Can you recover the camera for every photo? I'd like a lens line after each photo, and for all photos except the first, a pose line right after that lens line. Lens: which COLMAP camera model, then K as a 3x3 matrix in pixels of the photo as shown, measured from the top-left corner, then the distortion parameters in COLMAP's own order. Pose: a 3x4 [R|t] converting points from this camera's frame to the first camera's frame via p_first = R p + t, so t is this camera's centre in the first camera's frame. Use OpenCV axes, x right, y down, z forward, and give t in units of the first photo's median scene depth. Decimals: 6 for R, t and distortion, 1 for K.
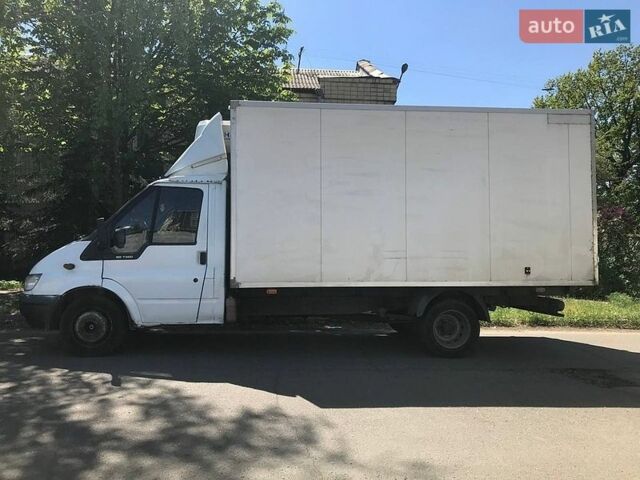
lens RADIAL K [[535.1, 0, 320.0], [0, 535.1, 240.0], [0, 0, 1]] dist [0.010051, 0.013745]
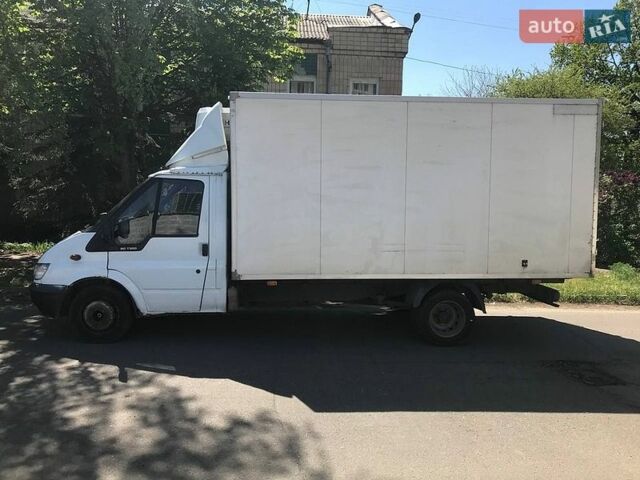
lens RADIAL K [[535.1, 0, 320.0], [0, 535.1, 240.0], [0, 0, 1]] dist [0.010051, 0.013745]
pose [[0.999761, 0.008473, -0.020166, 0.021151], [-0.006135, 0.993541, 0.113305, -0.100371], [0.020996, -0.113154, 0.993356, -0.008138]]
